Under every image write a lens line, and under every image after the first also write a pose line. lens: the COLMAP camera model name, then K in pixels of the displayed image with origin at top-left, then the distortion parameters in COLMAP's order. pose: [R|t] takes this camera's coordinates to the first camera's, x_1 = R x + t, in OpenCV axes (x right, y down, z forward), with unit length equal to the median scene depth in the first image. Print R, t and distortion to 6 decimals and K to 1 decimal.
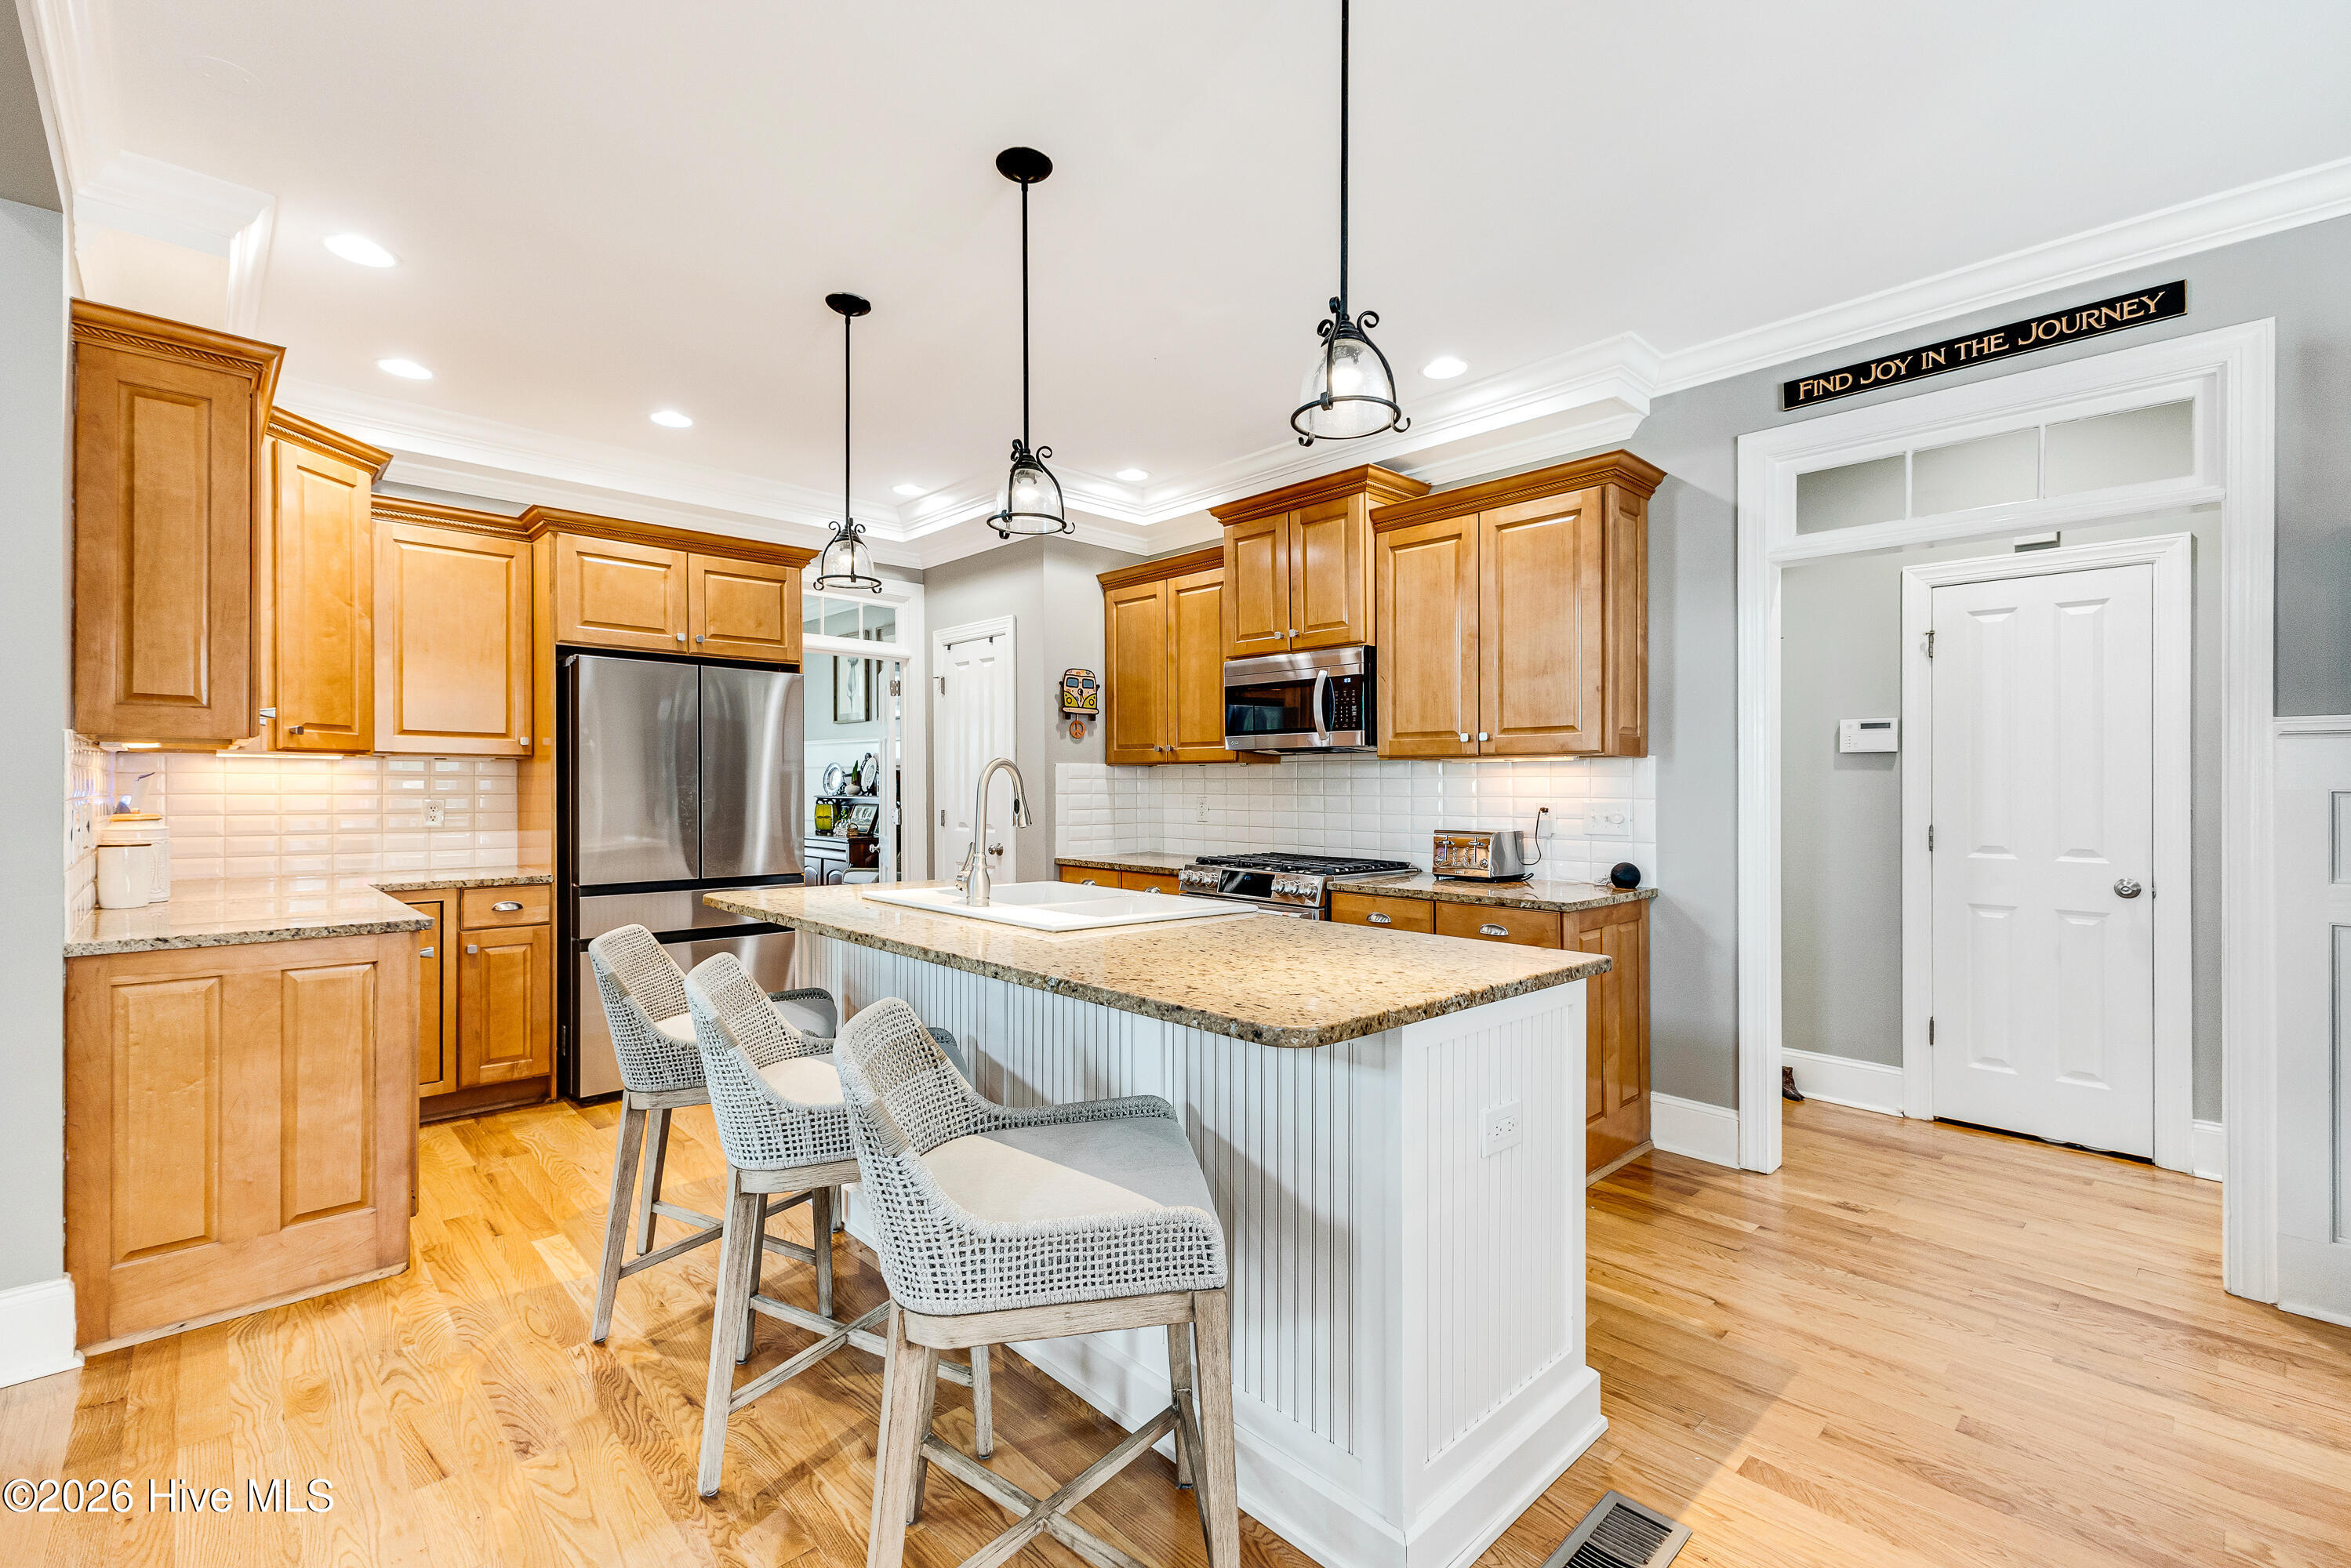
lens RADIAL K [[1025.8, 0, 1176.7], [0, 1025.8, 787.0], [0, 0, 1]] dist [0.010680, 0.000084]
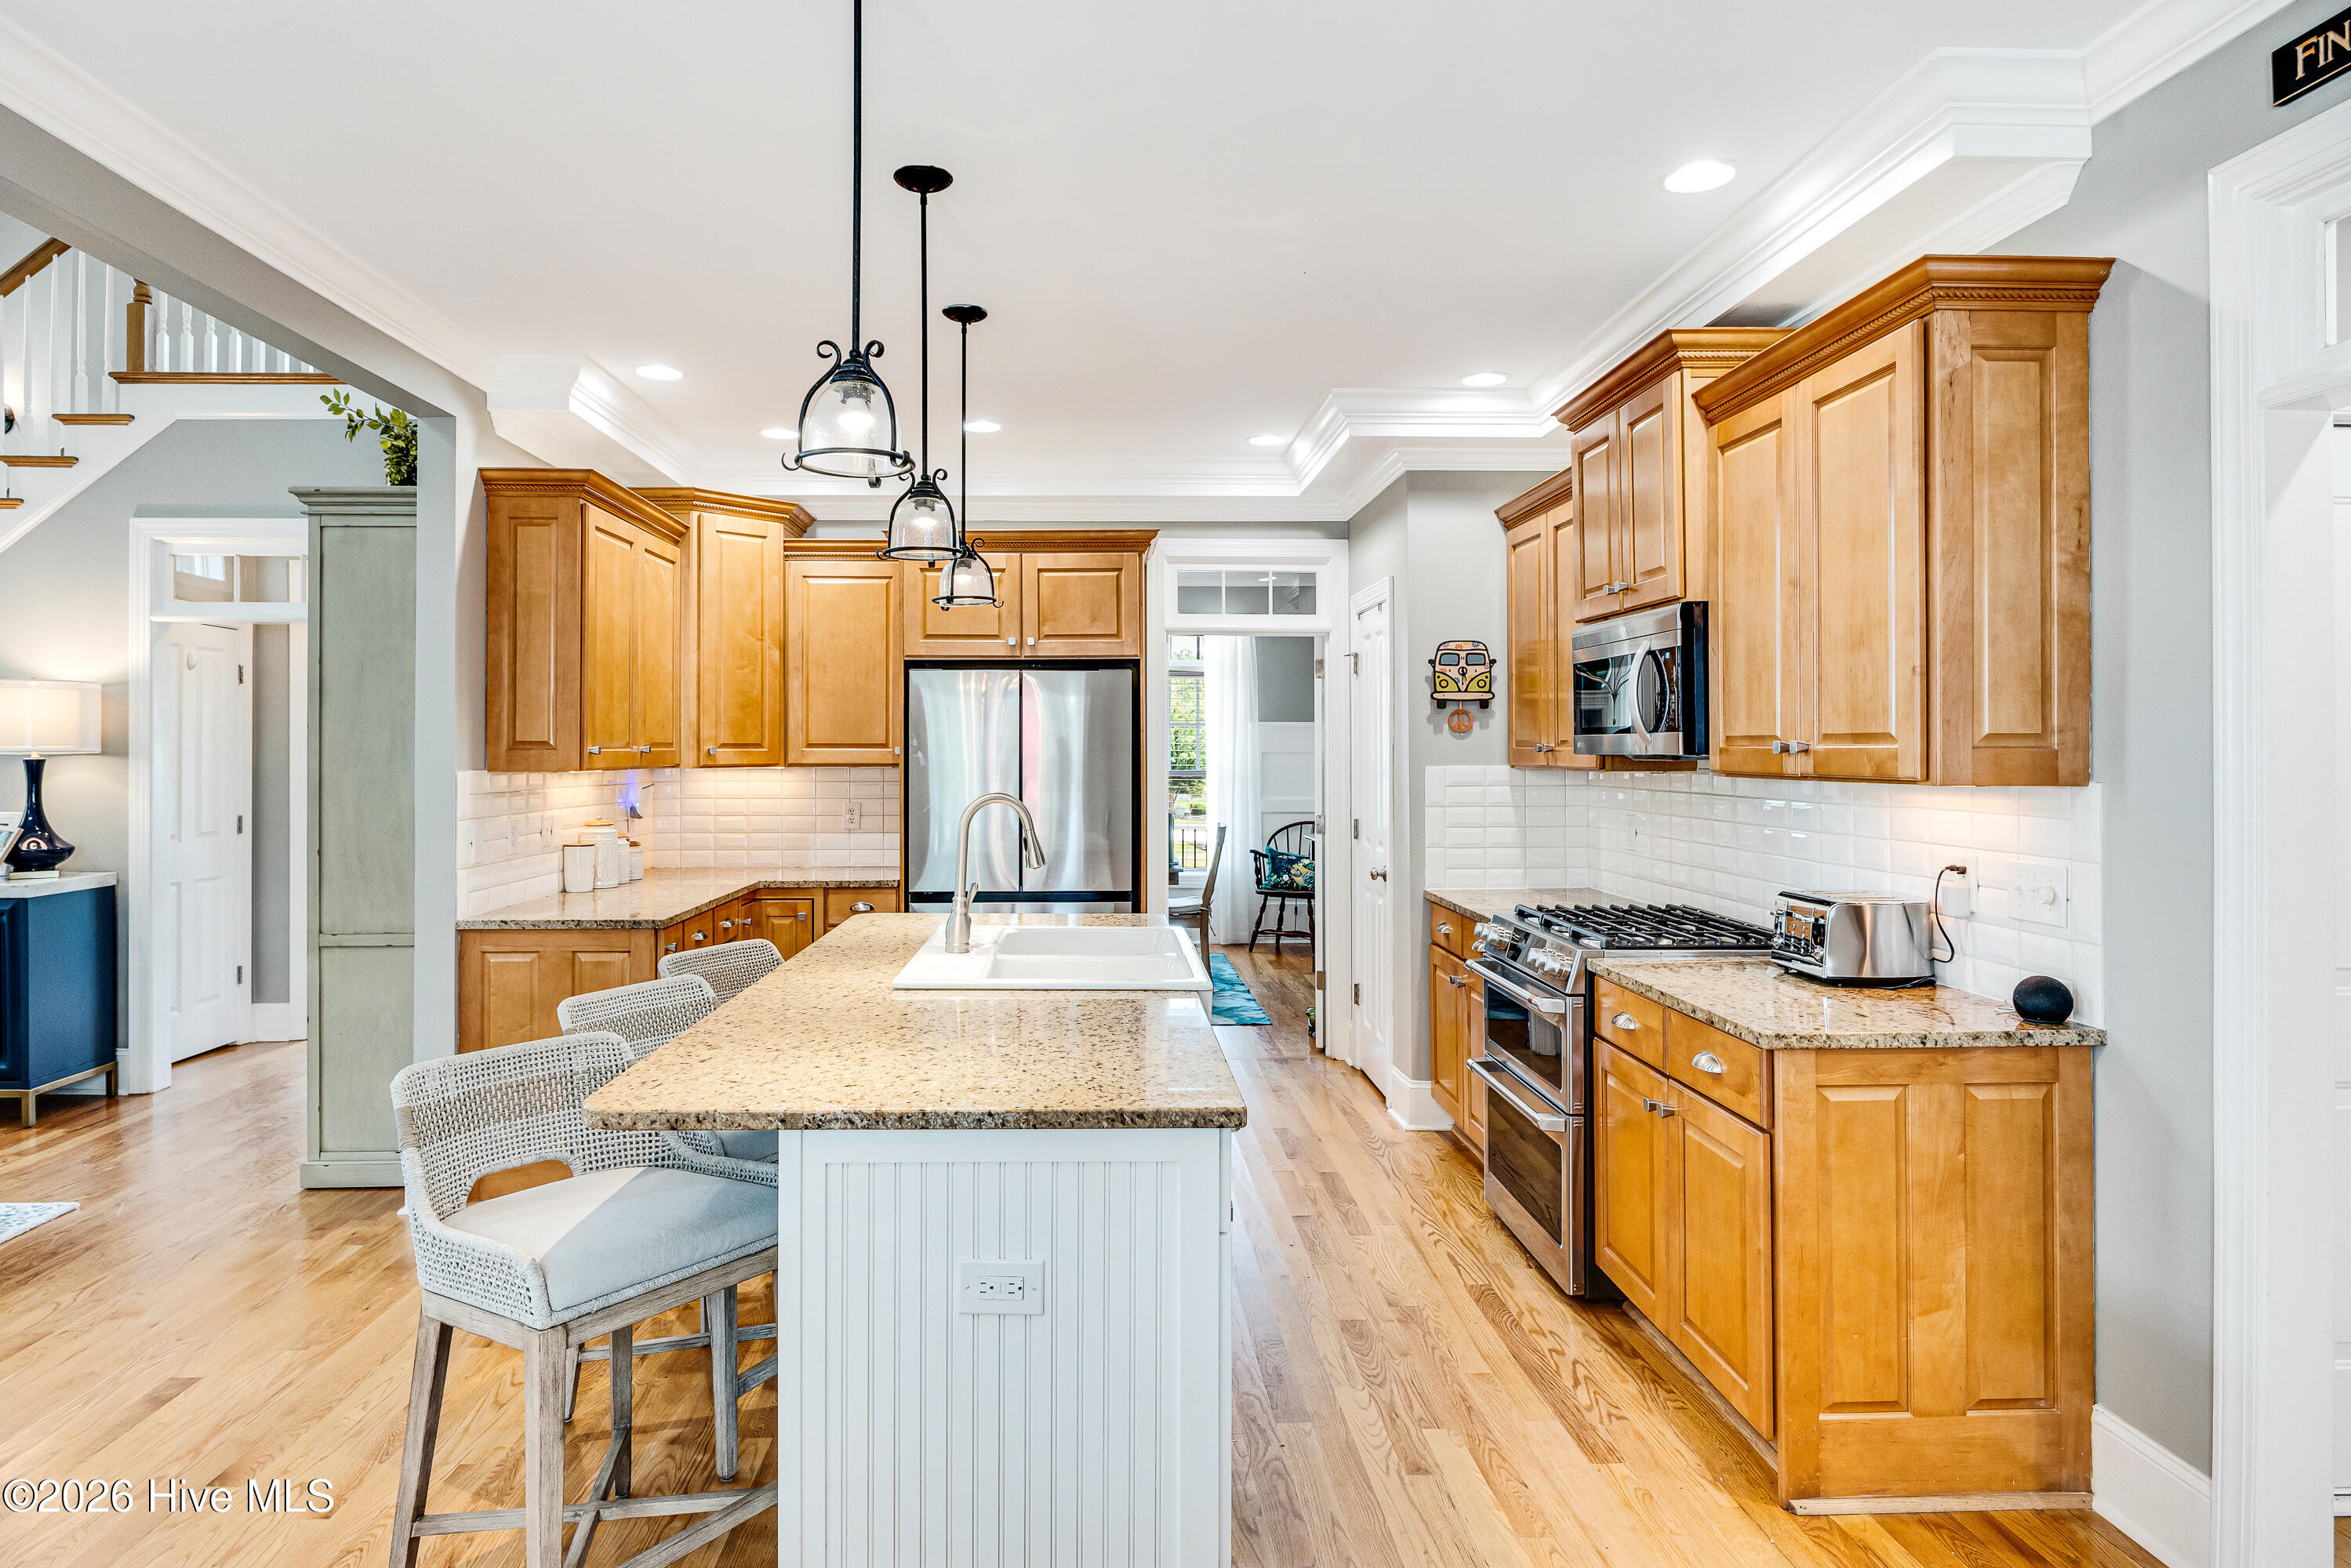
lens RADIAL K [[1386.0, 0, 1135.2], [0, 1386.0, 740.0], [0, 0, 1]] dist [-0.001003, -0.000823]
pose [[0.744074, -0.008743, -0.668040, 0.563188], [0.005074, 0.999959, -0.007436, -0.049390], [0.668078, 0.002143, 0.744088, 0.117923]]
